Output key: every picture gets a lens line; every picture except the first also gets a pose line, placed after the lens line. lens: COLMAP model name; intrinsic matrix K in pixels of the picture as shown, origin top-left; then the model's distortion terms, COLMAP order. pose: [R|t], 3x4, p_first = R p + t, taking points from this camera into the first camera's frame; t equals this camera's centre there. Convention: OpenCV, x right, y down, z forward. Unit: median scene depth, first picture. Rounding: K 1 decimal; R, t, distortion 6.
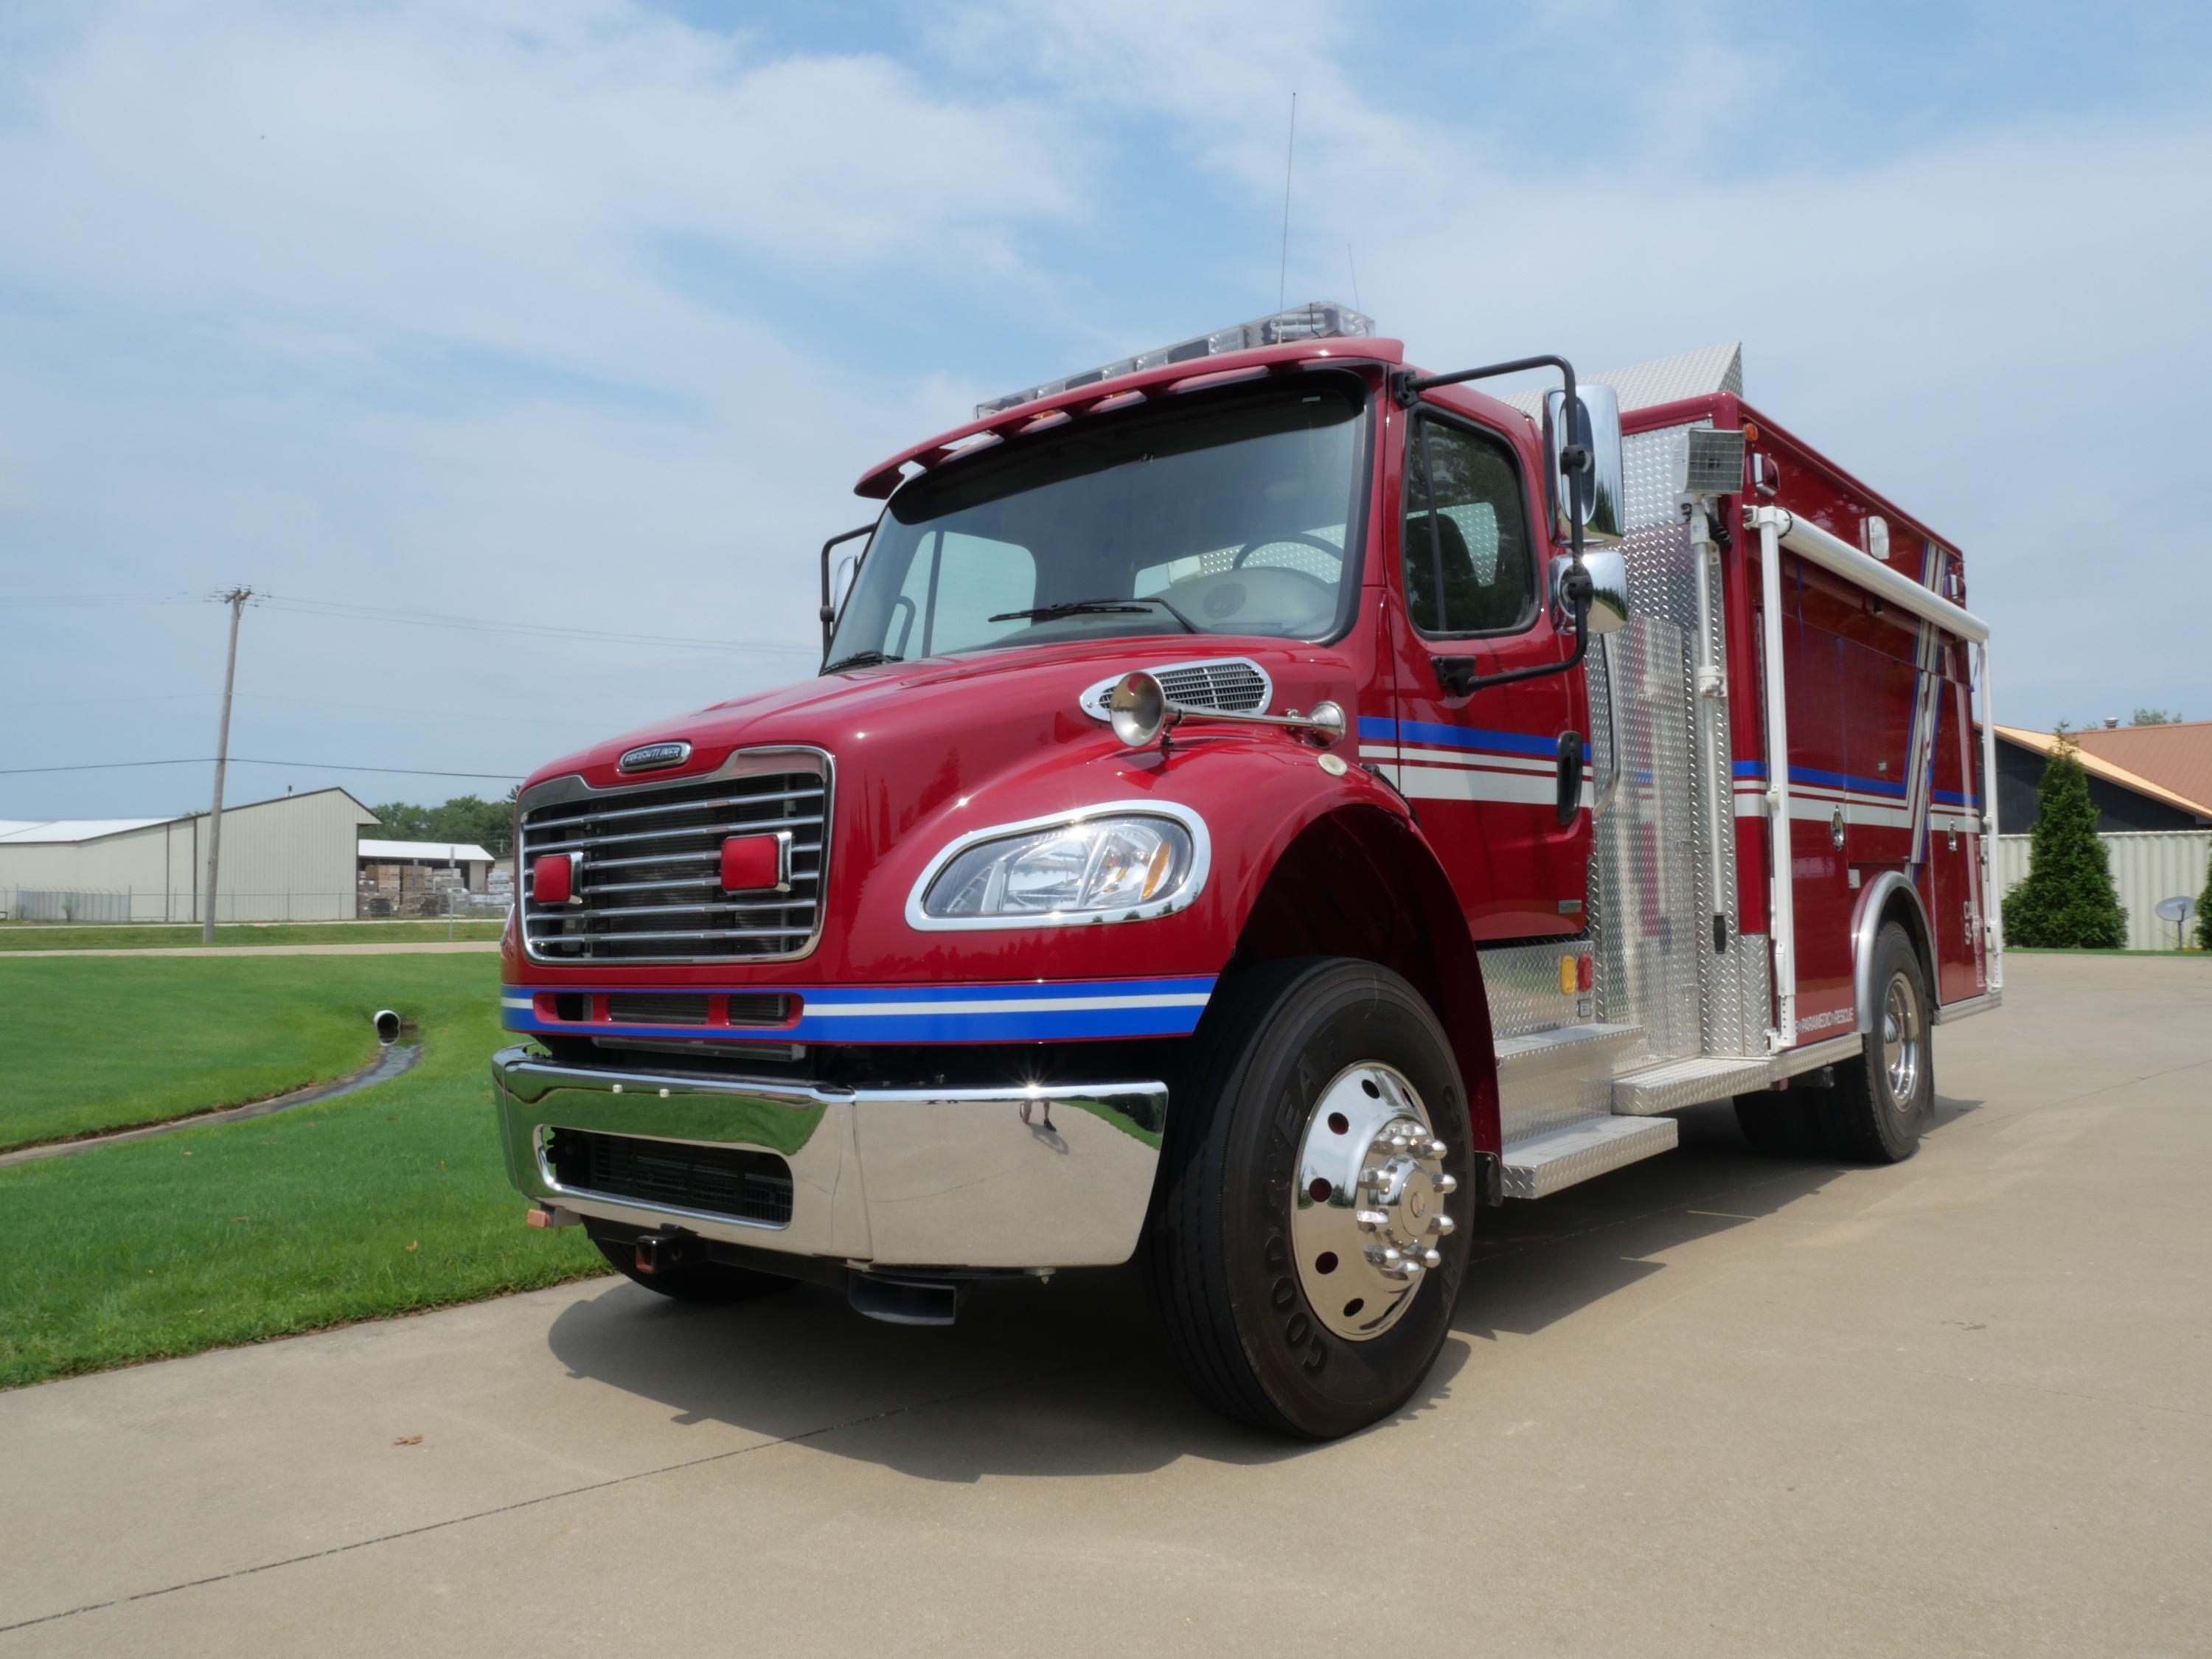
lens RADIAL K [[1624.7, 0, 1095.5], [0, 1624.7, 833.1], [0, 0, 1]] dist [-0.068966, 0.025594]
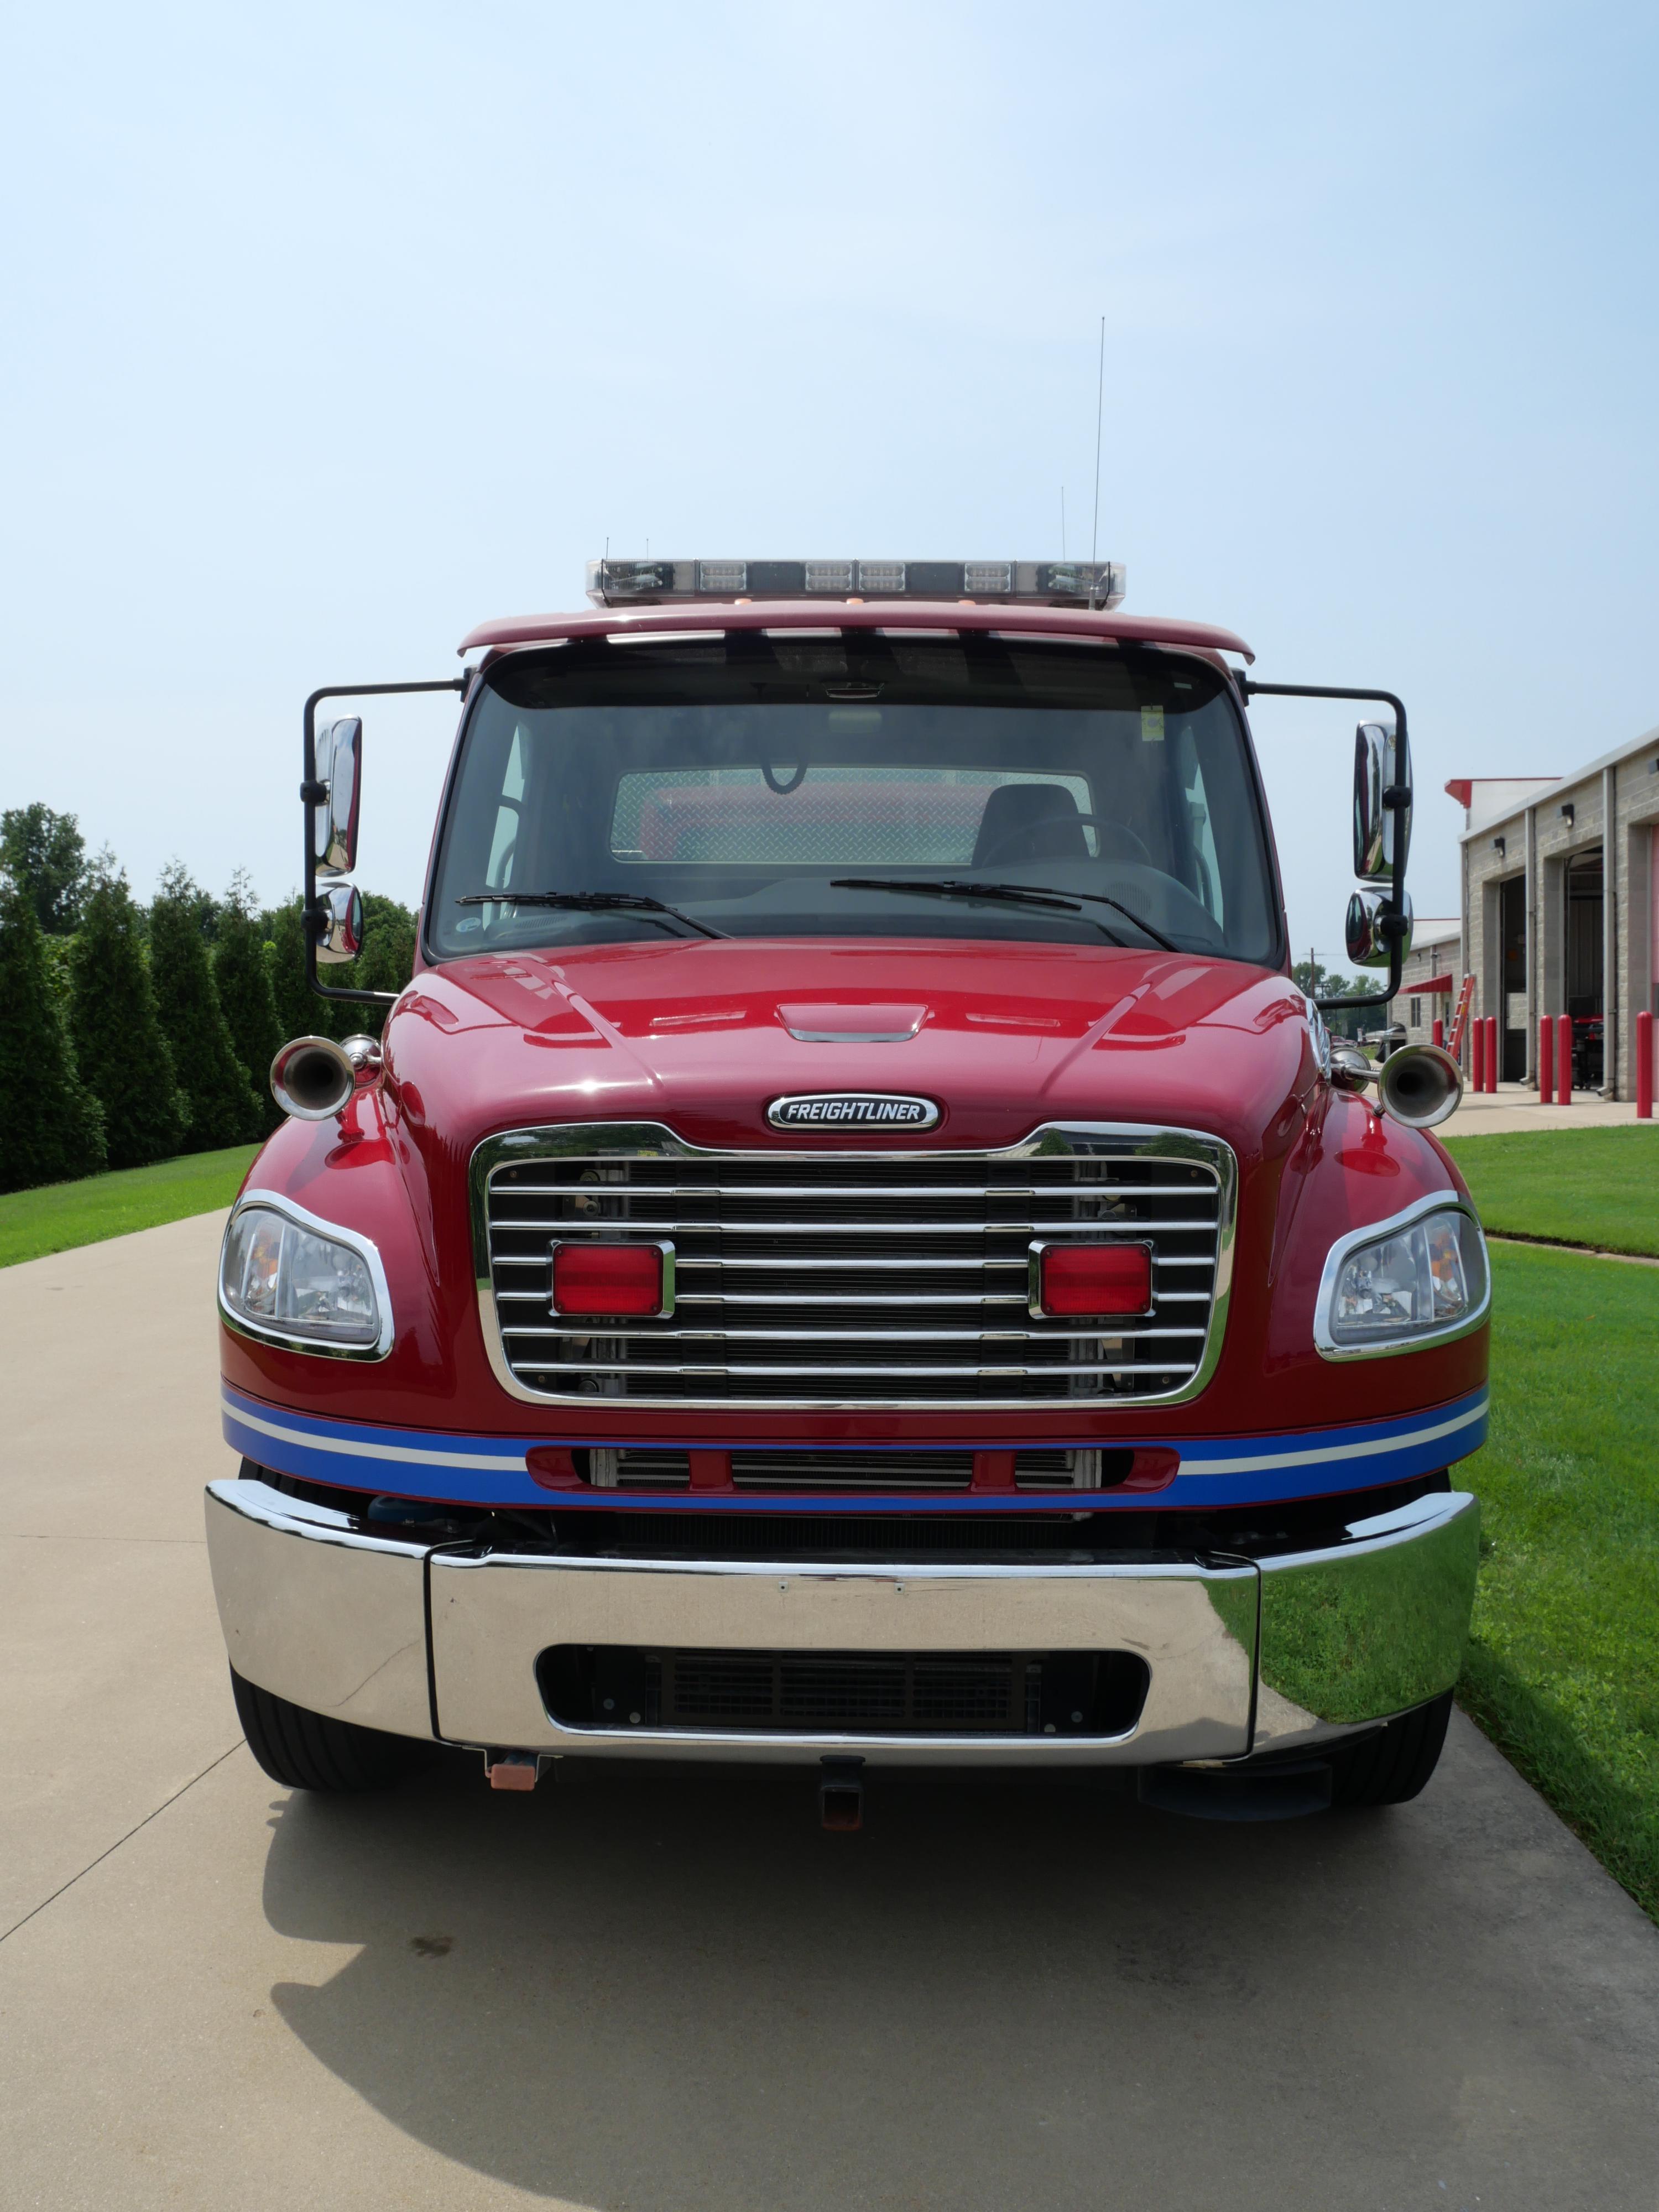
lens RADIAL K [[1624.7, 0, 831.3], [0, 1624.7, 1114.1], [0, 0, 1]] dist [-0.068966, 0.025594]
pose [[0.773753, -0.003394, 0.633478, -0.603382], [-0.059058, 0.995244, 0.077467, -0.083835], [-0.630728, -0.097352, 0.769873, 0.392054]]
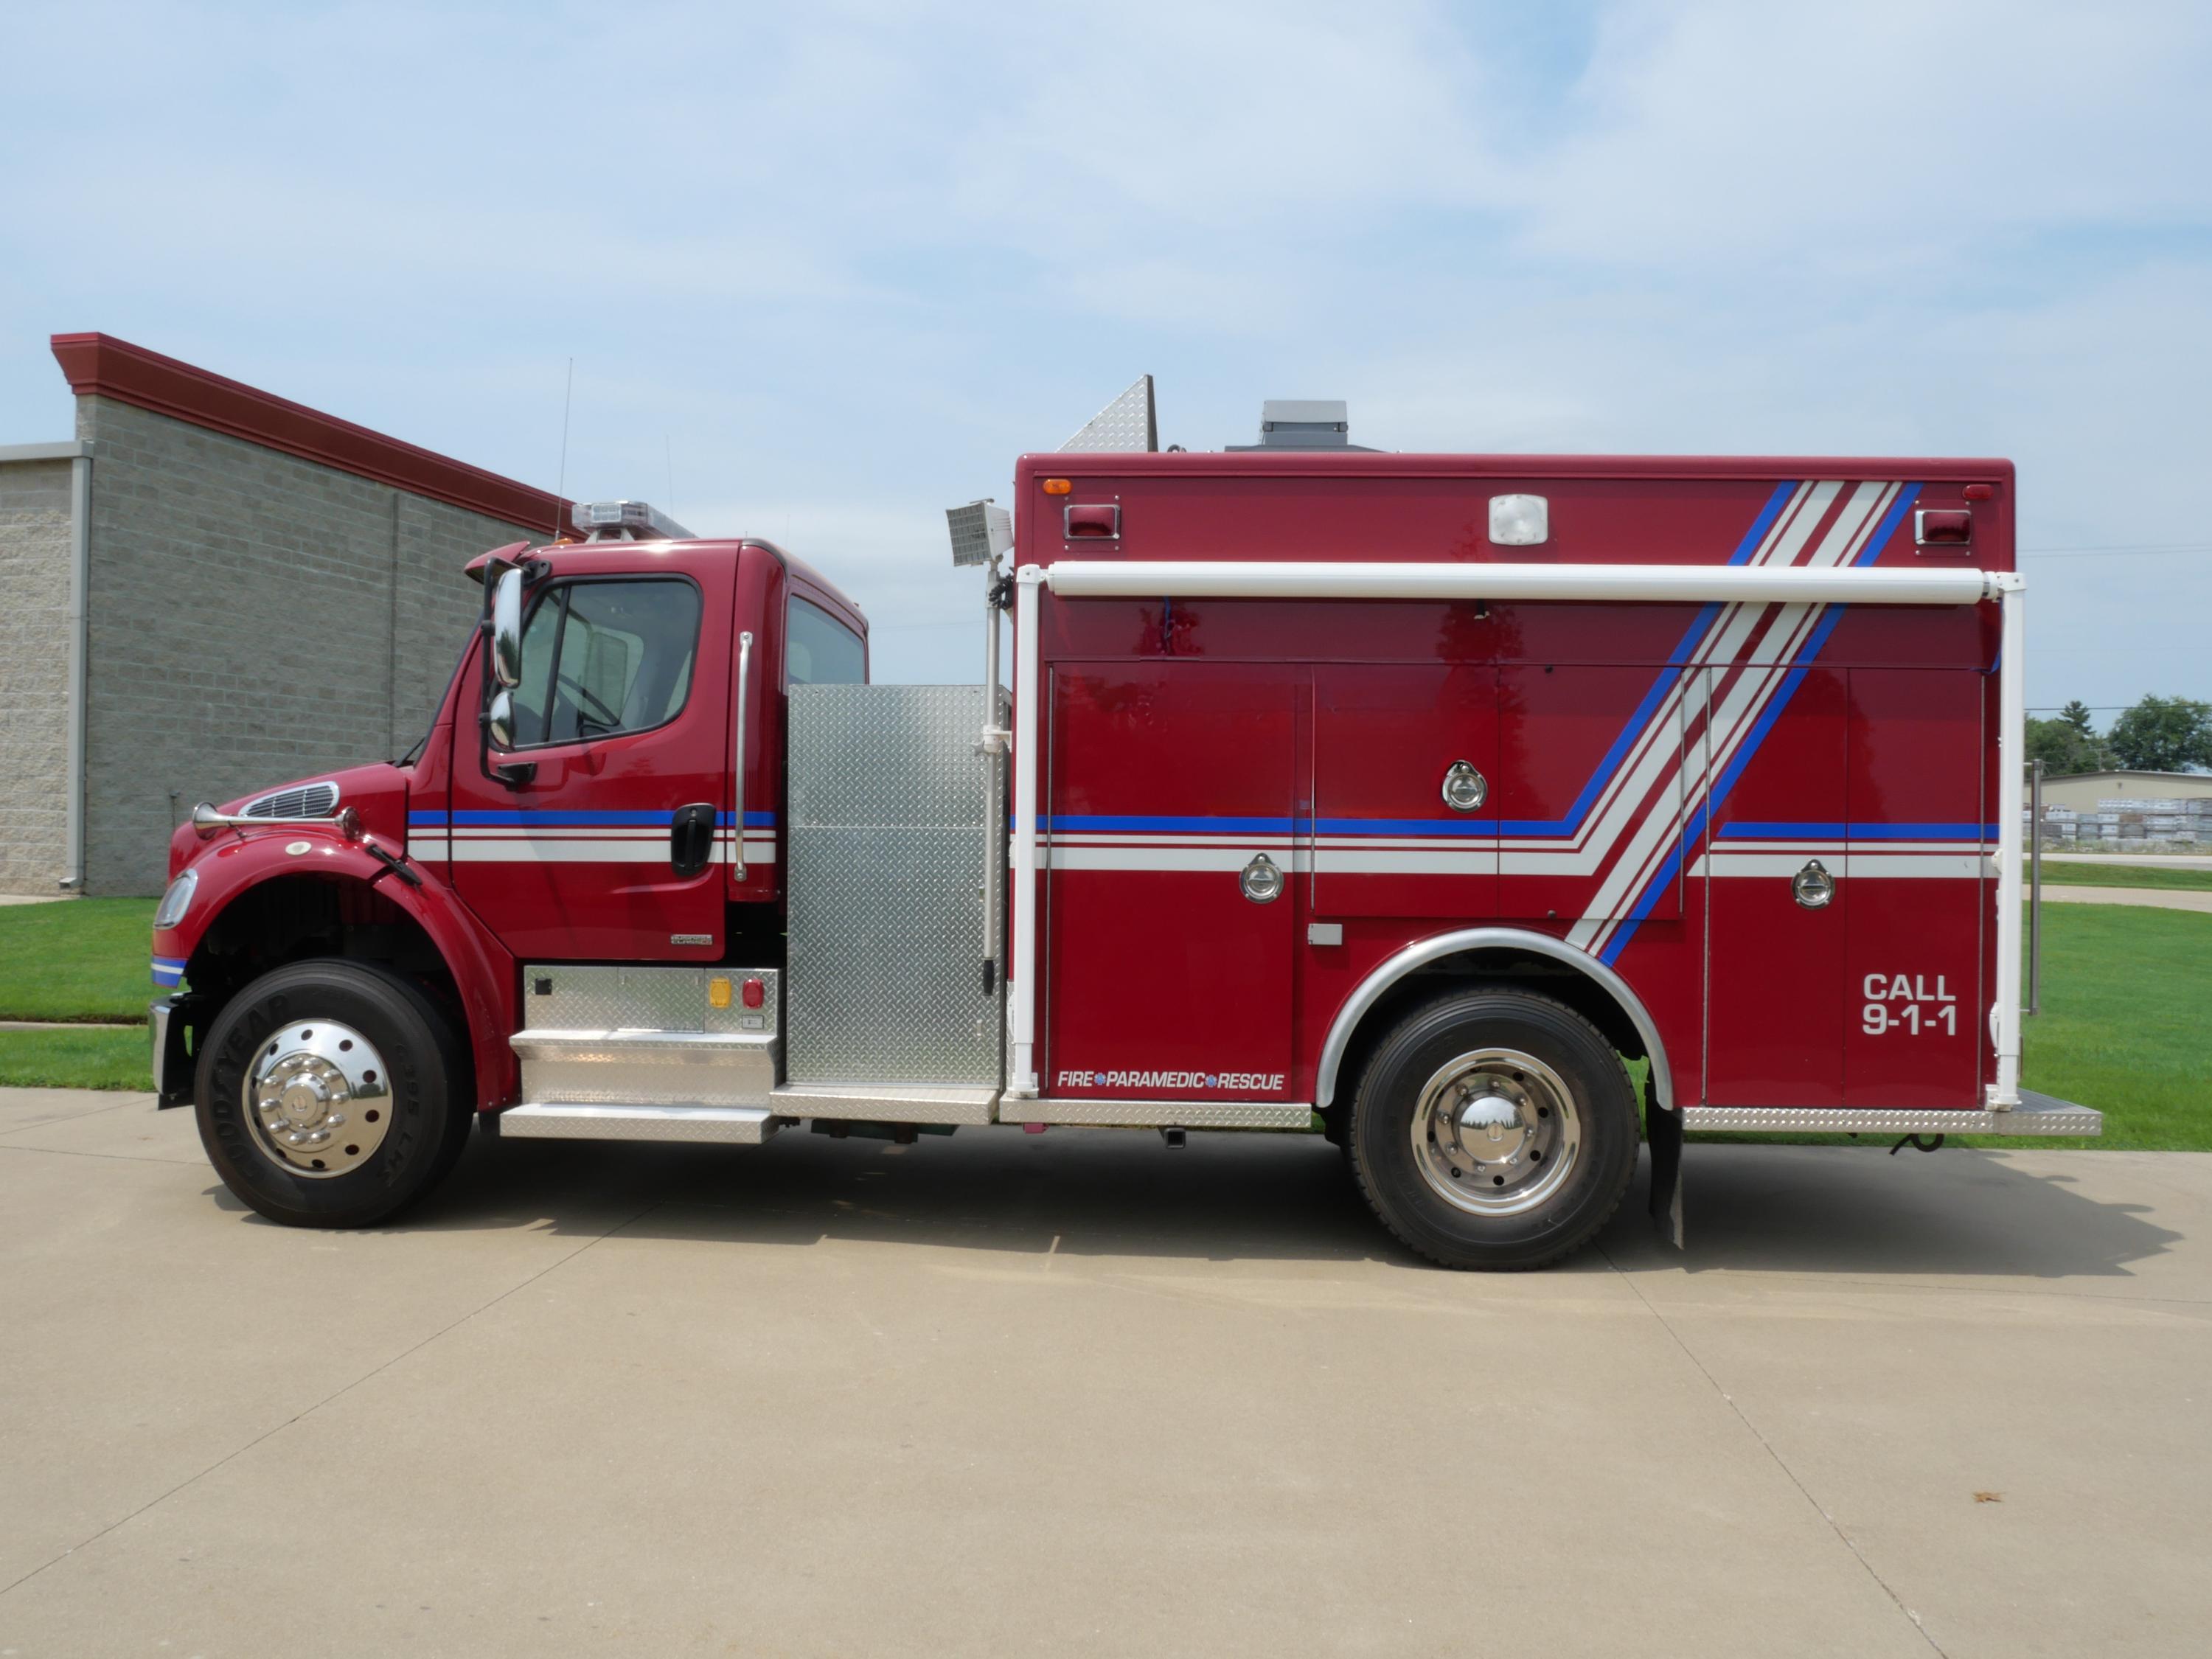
lens RADIAL K [[1624.7, 0, 1095.5], [0, 1624.7, 833.1], [0, 0, 1]] dist [-0.068966, 0.025594]
pose [[0.603207, 0.033430, -0.796884, 1.667423], [0.007680, 0.998831, 0.047715, -0.109184], [0.797547, -0.034902, 0.602246, 0.529772]]
